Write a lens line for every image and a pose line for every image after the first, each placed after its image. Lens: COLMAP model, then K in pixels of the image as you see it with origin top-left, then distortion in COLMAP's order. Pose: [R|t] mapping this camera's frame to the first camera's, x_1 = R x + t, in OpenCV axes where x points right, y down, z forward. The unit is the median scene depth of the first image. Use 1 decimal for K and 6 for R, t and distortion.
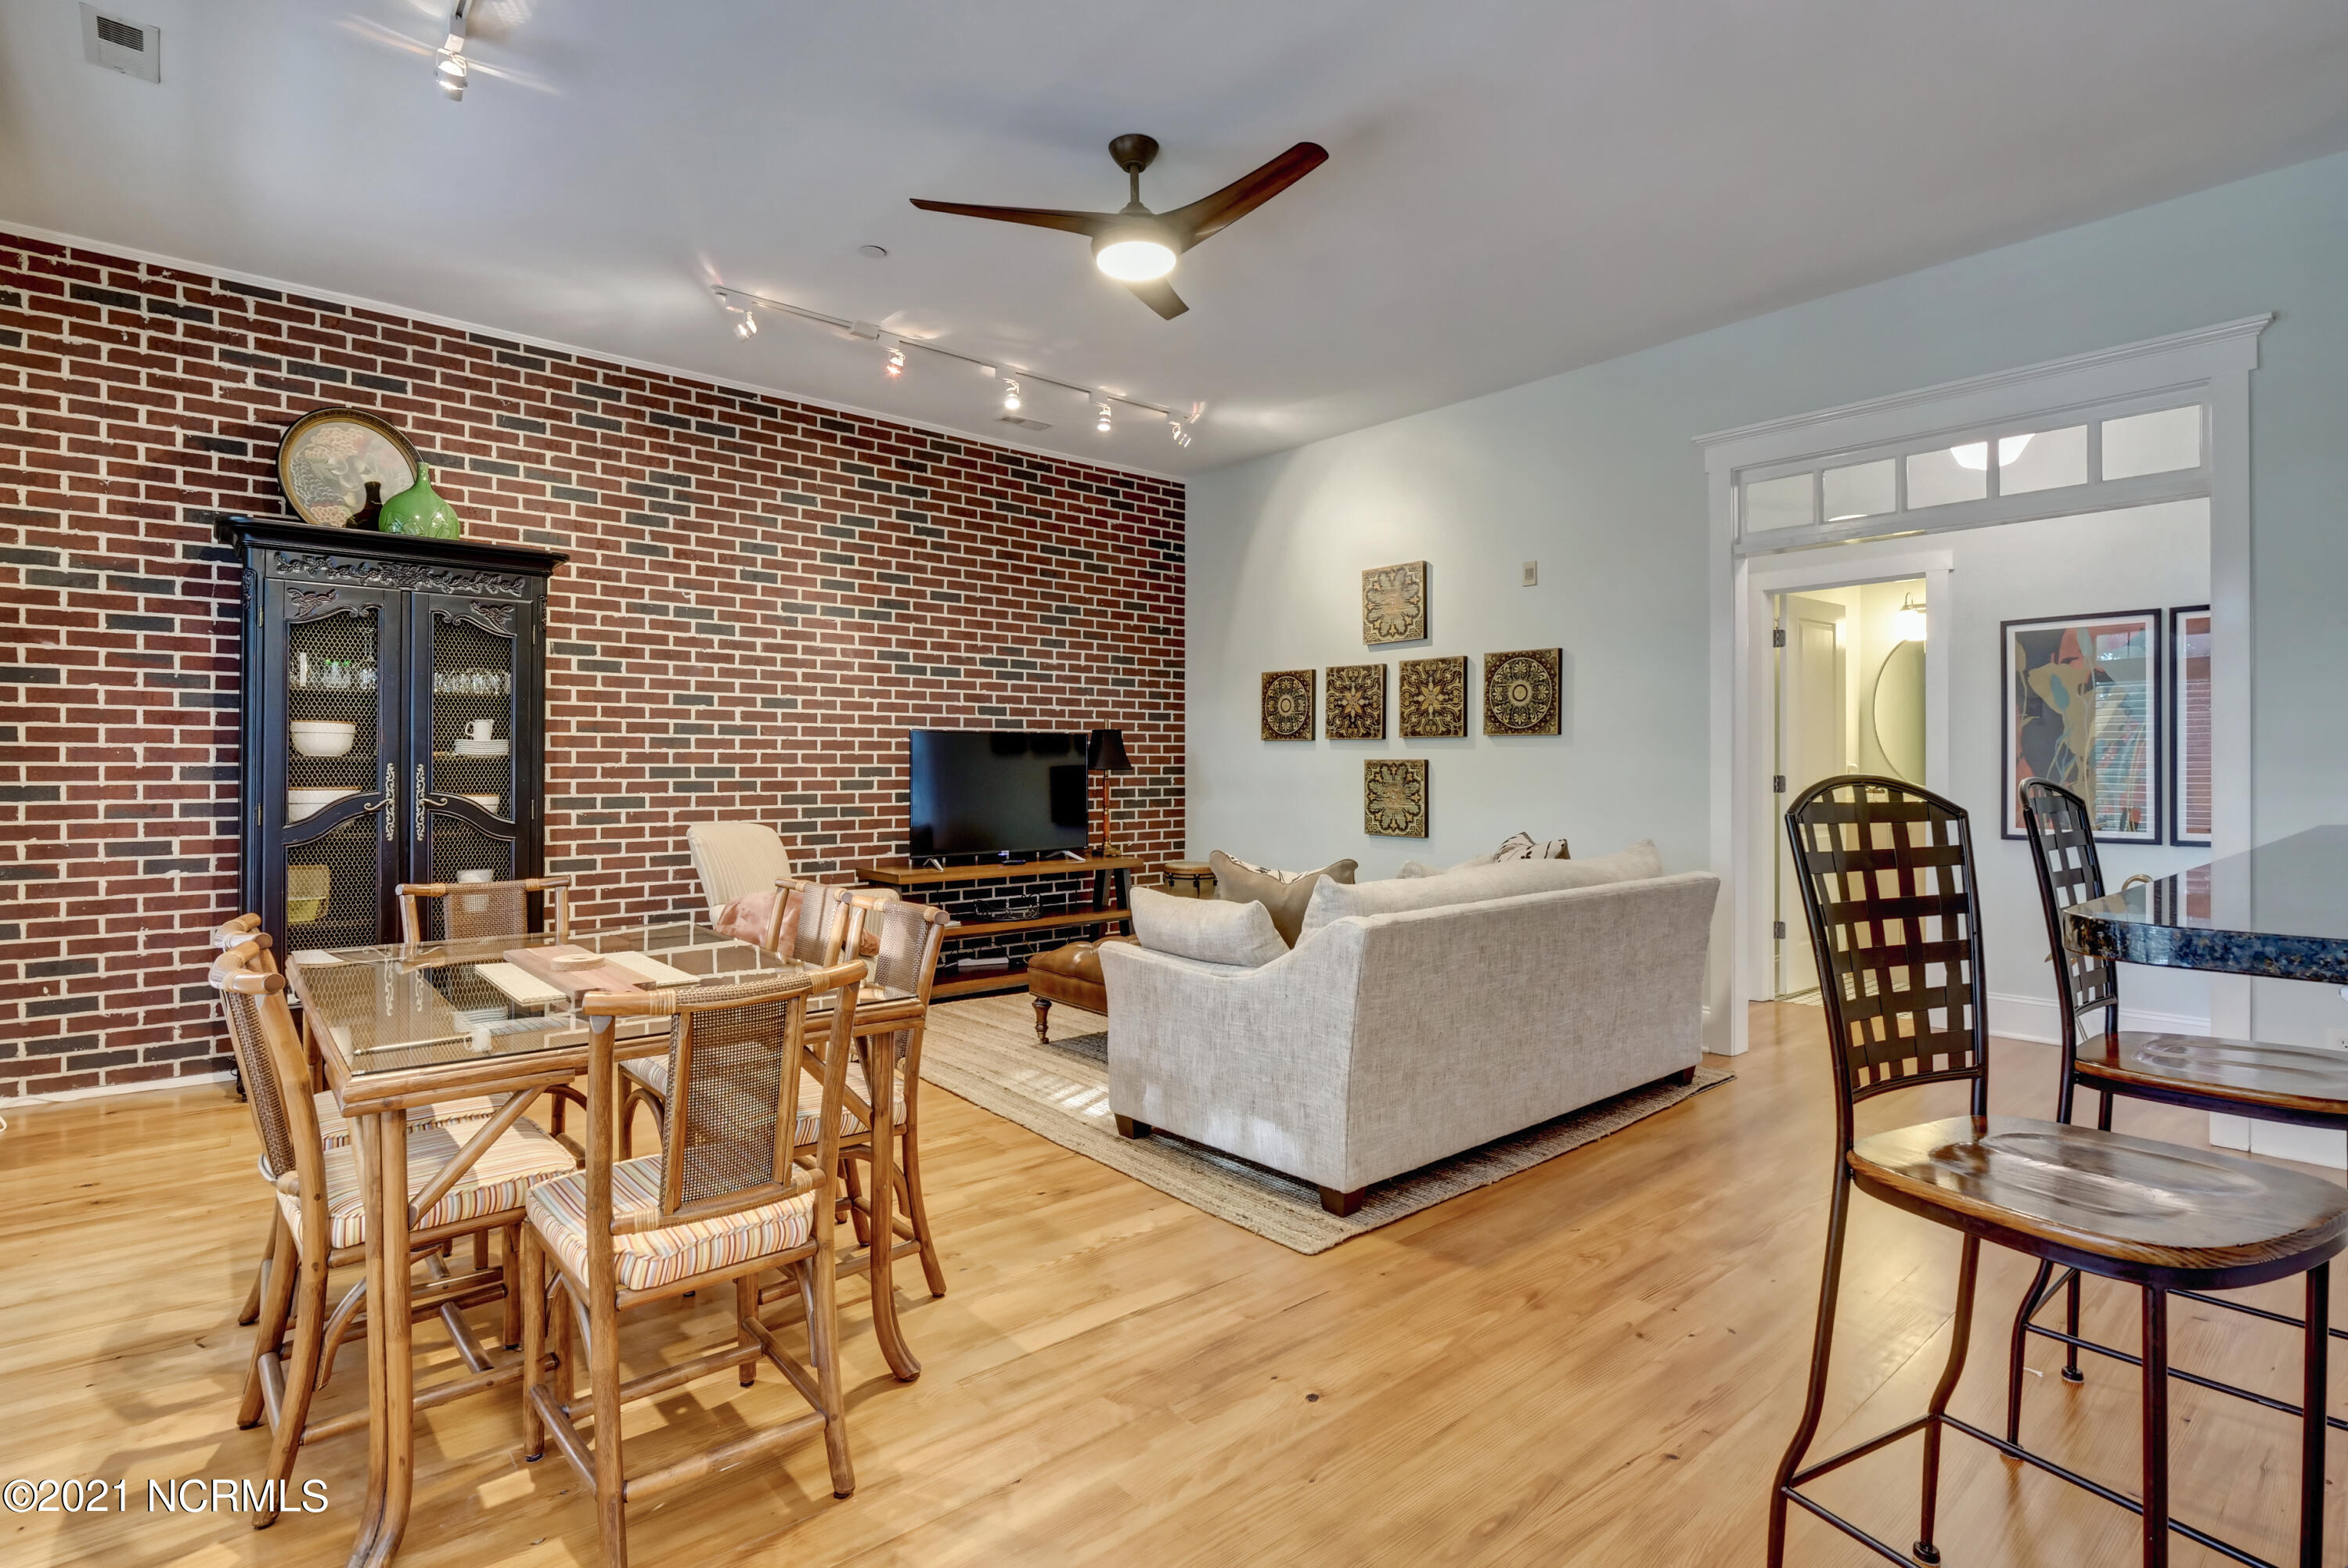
lens RADIAL K [[1137.4, 0, 1154.7], [0, 1137.4, 764.6], [0, 0, 1]] dist [-0.014076, -0.001968]
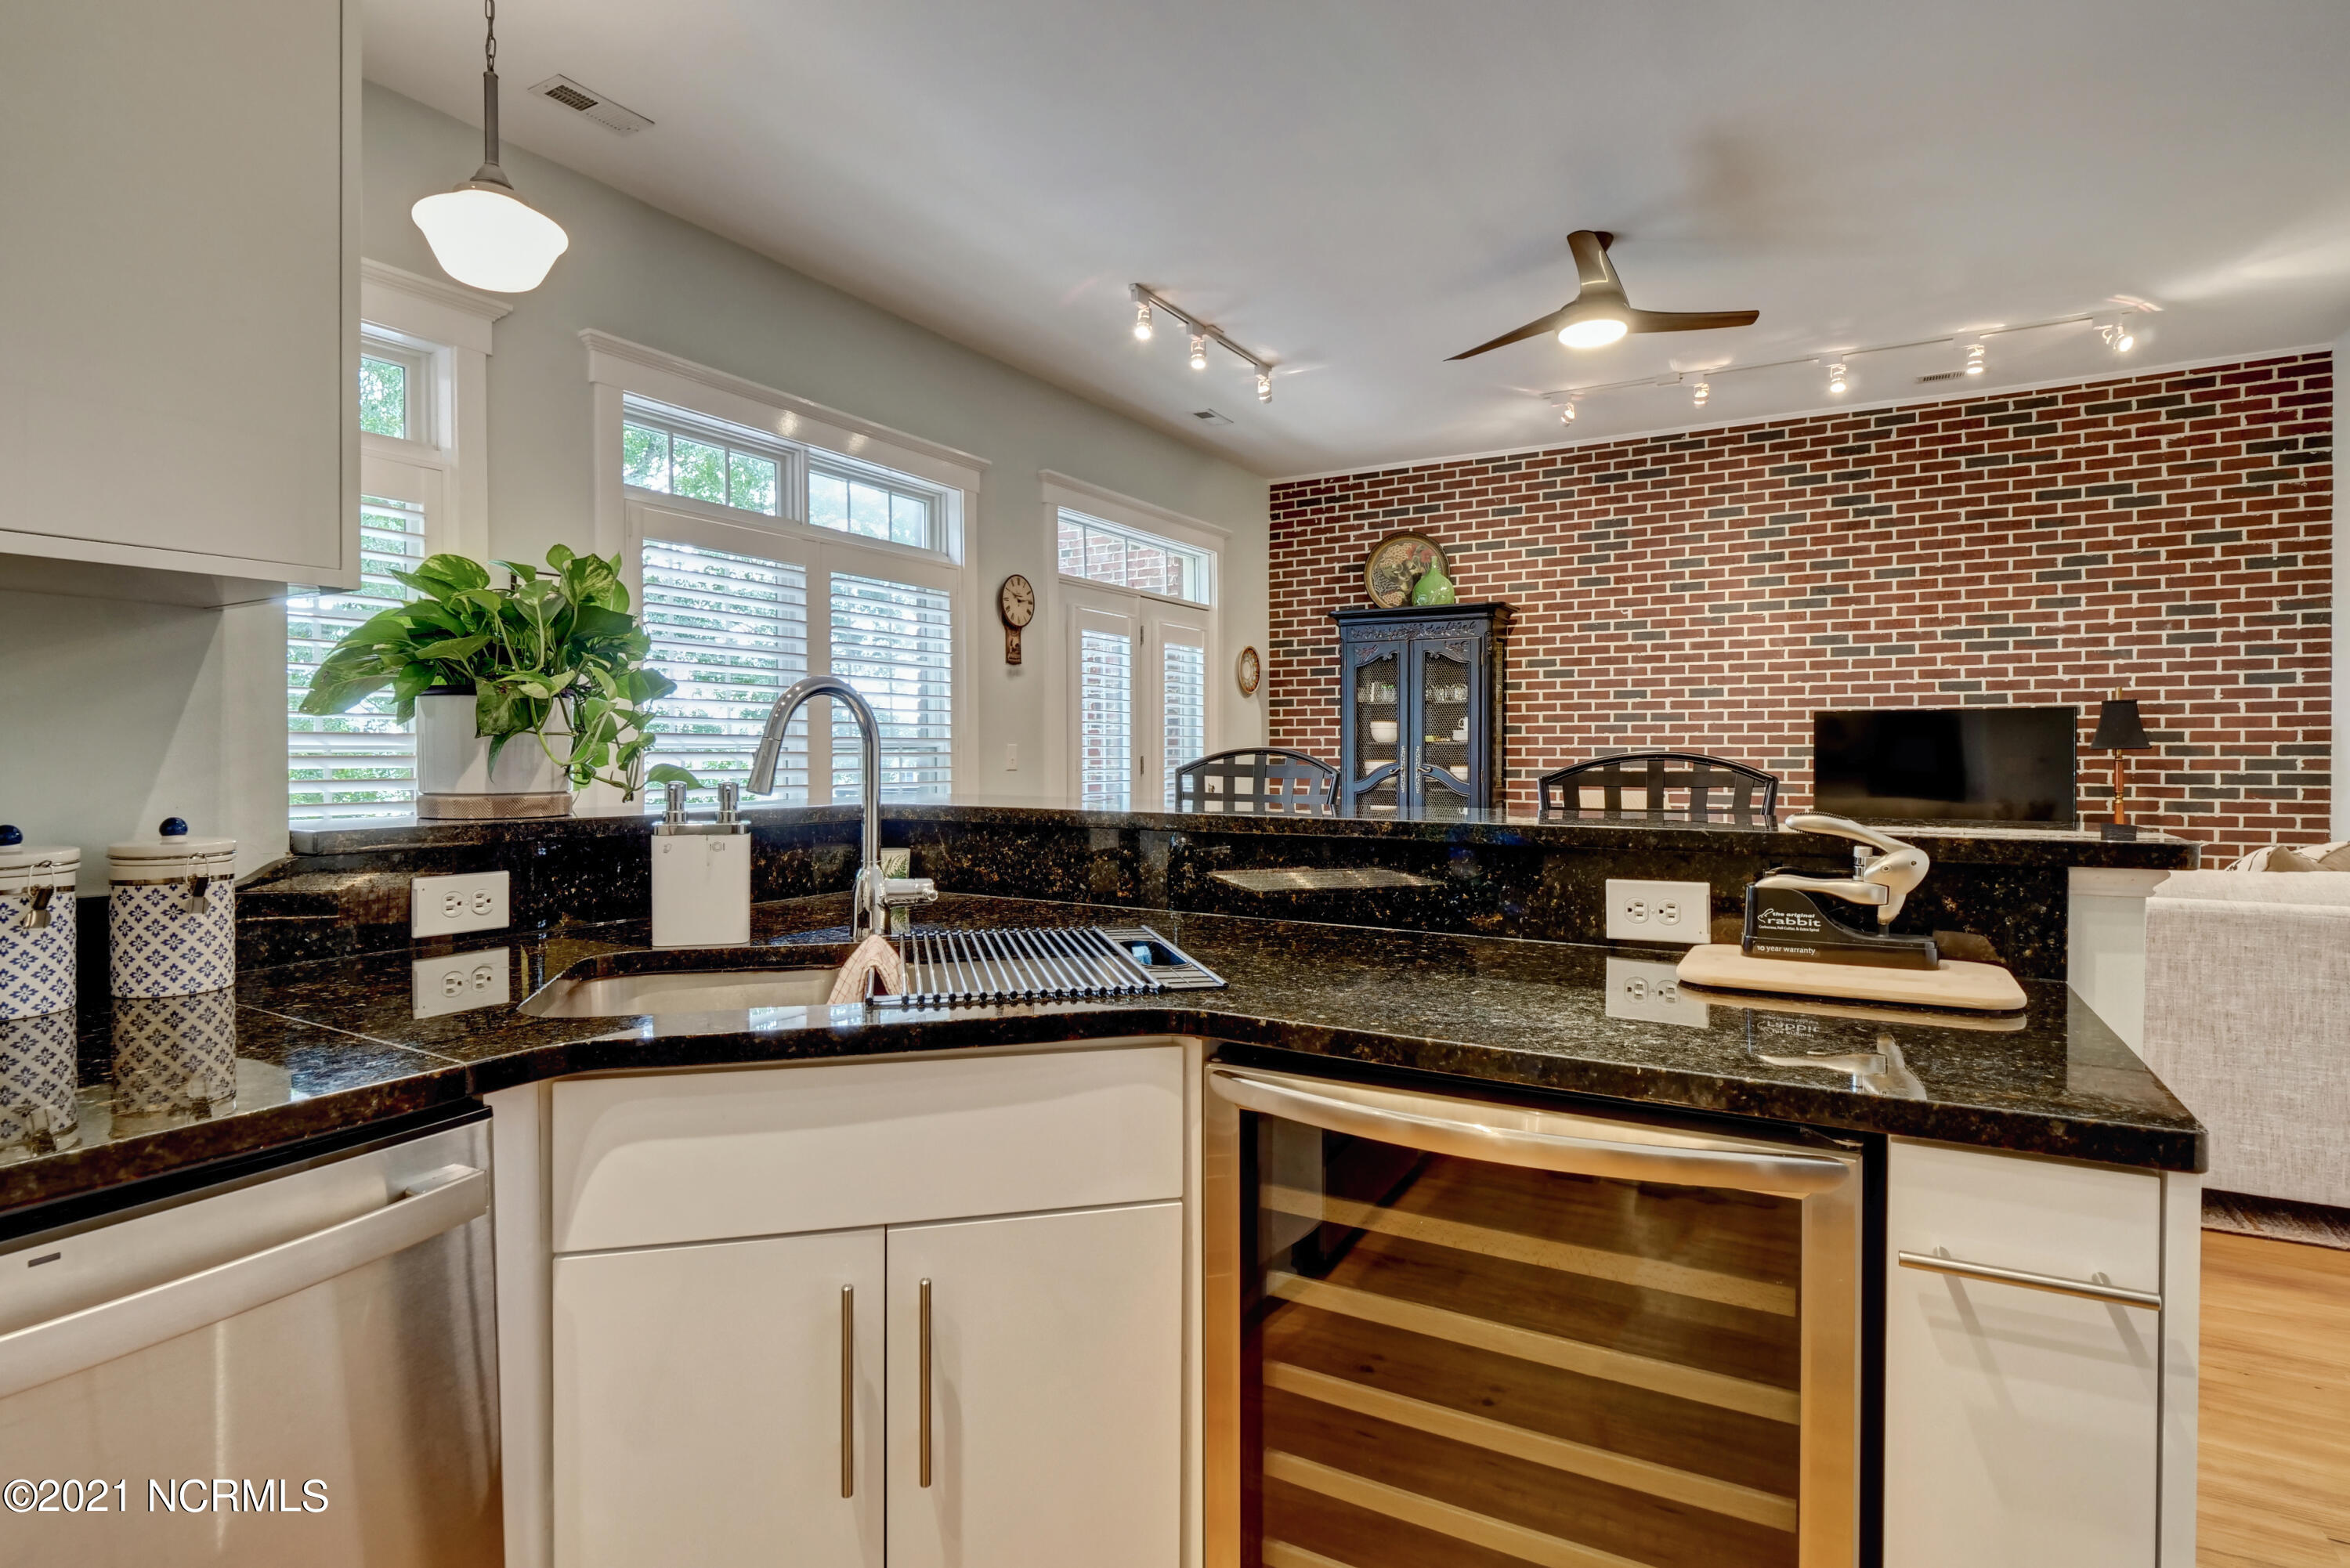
lens RADIAL K [[1138.5, 0, 1174.1], [0, 1138.5, 767.2], [0, 0, 1]] dist [-0.014076, -0.001968]
pose [[0.331802, 0.012146, -0.943271, 0.617955], [0.004661, 0.999884, 0.014515, 0.003401], [0.943338, -0.009213, 0.331706, 0.100447]]
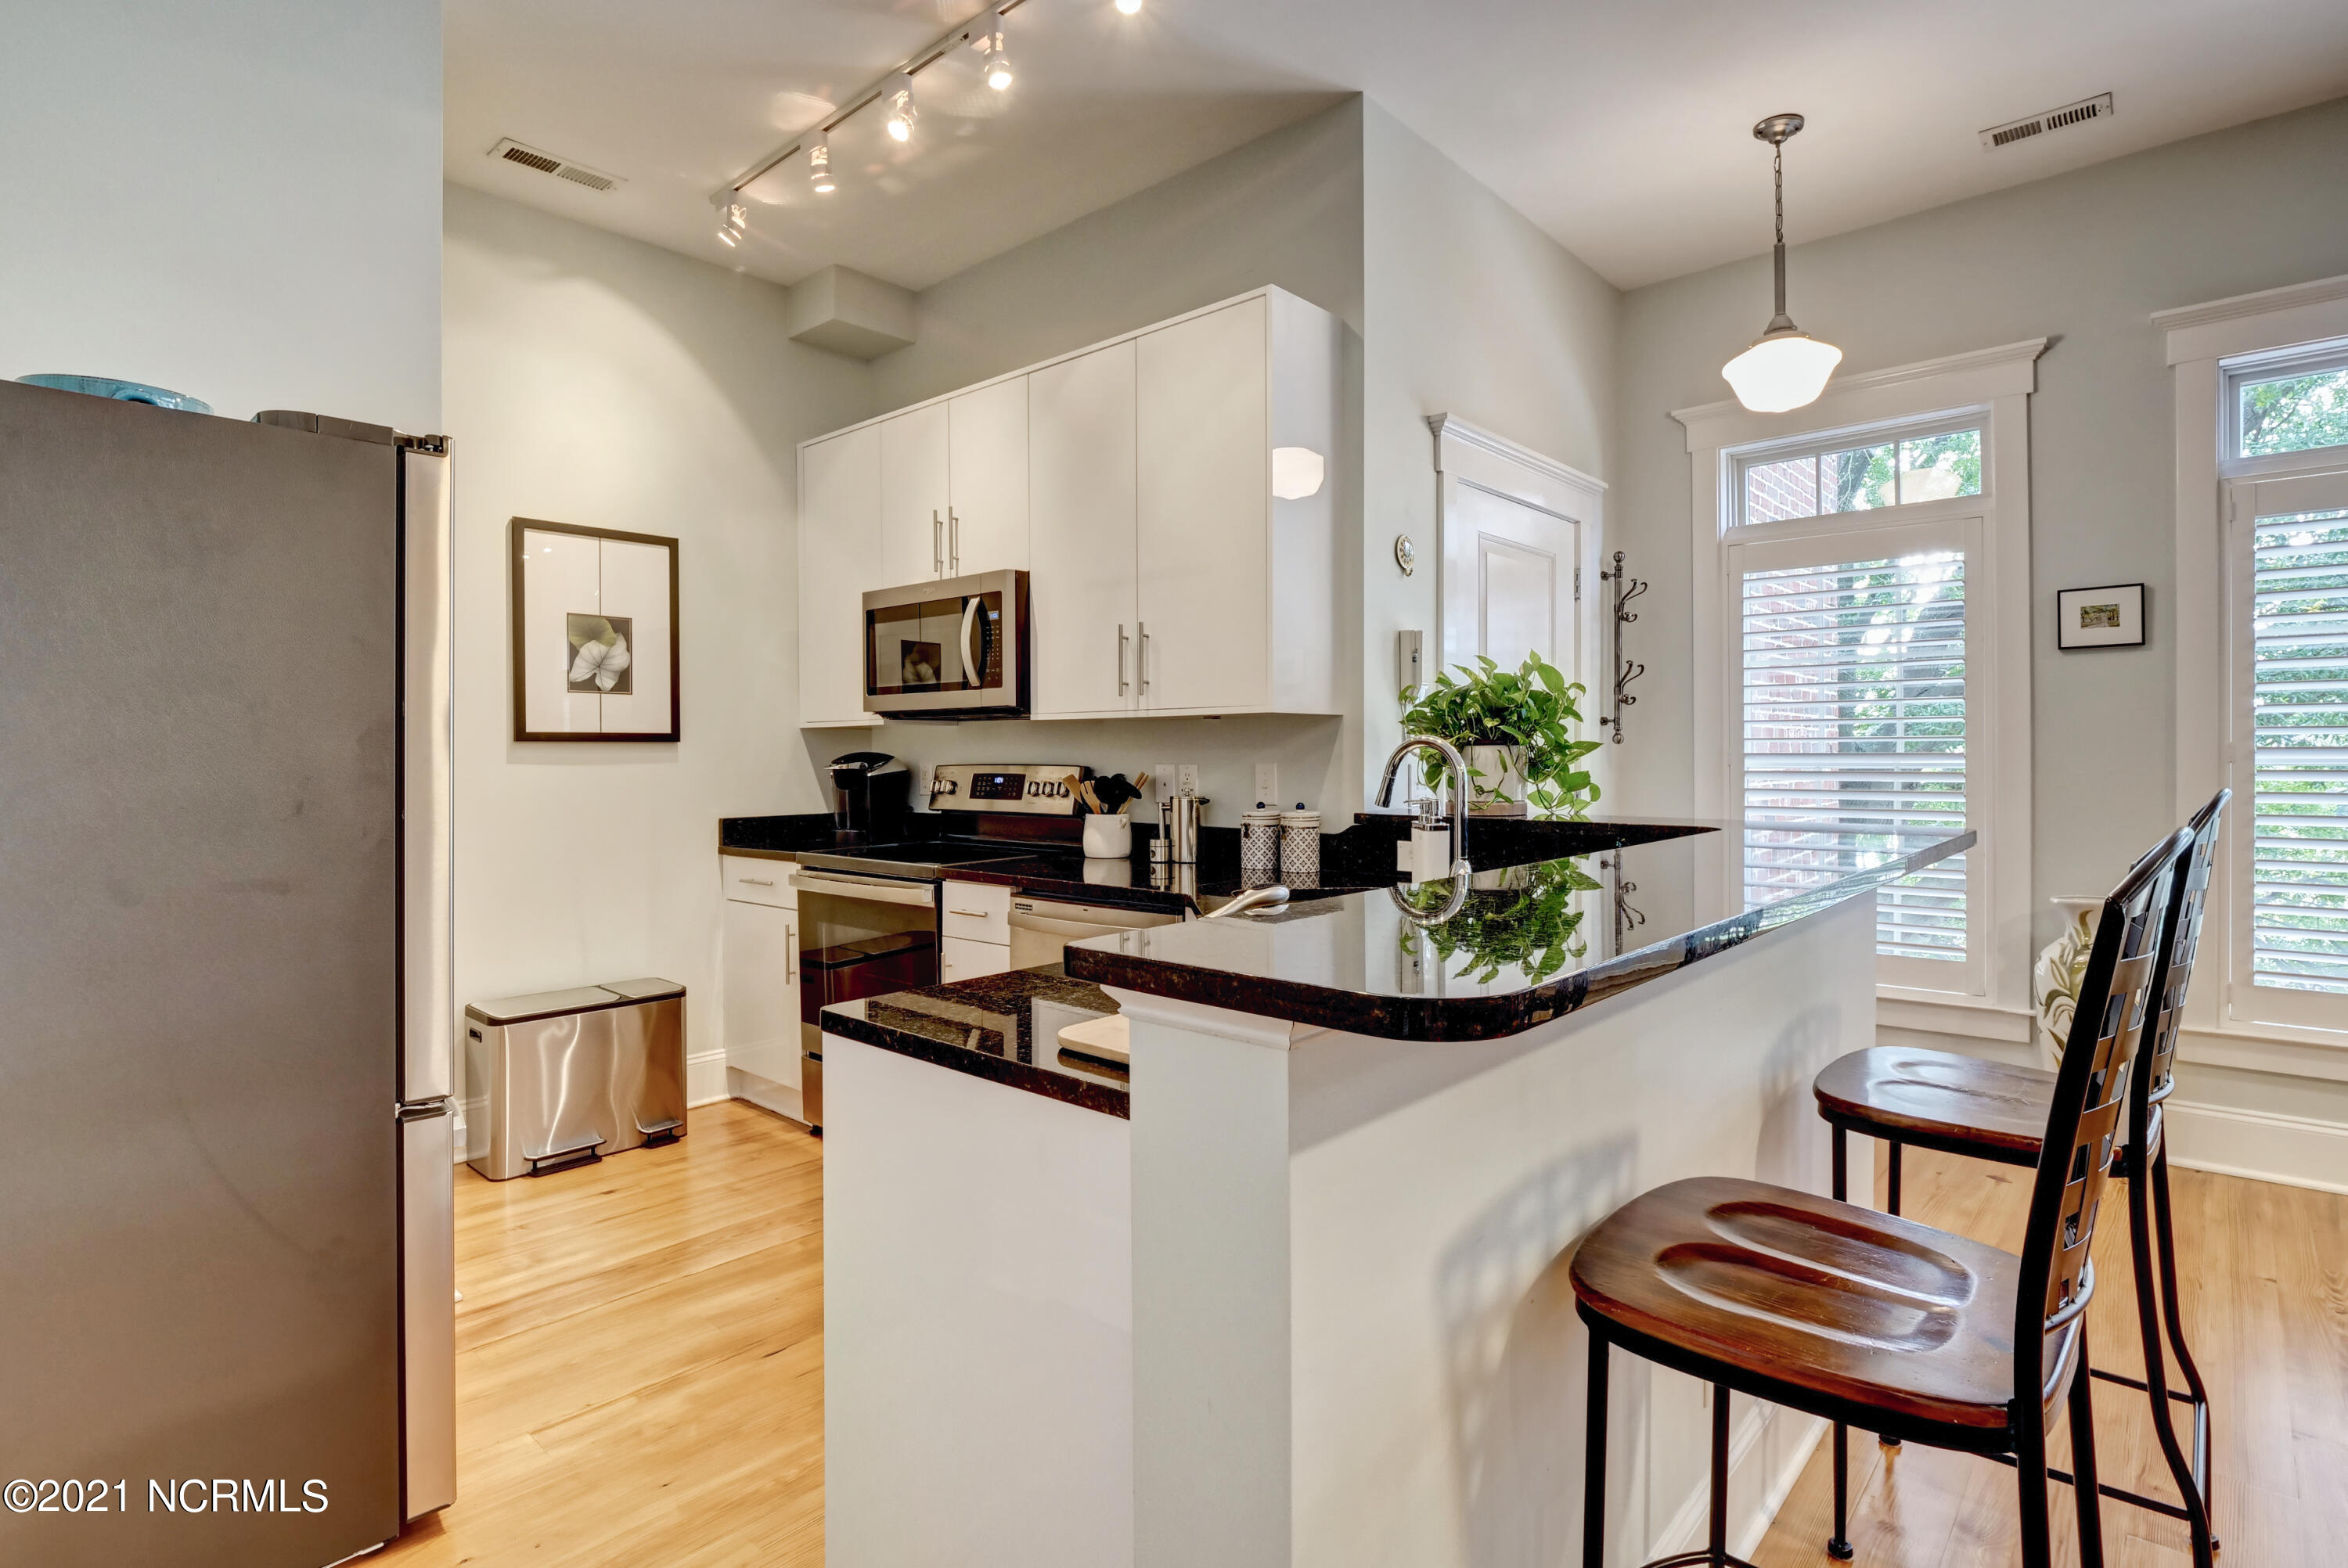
lens RADIAL K [[1137.4, 0, 1159.4], [0, 1137.4, 768.9], [0, 0, 1]] dist [-0.014076, -0.001968]
pose [[-0.991771, 0.009497, -0.127672, 0.495754], [0.007480, 0.999840, 0.016268, -0.011553], [0.127806, 0.015179, -0.991683, 0.543245]]
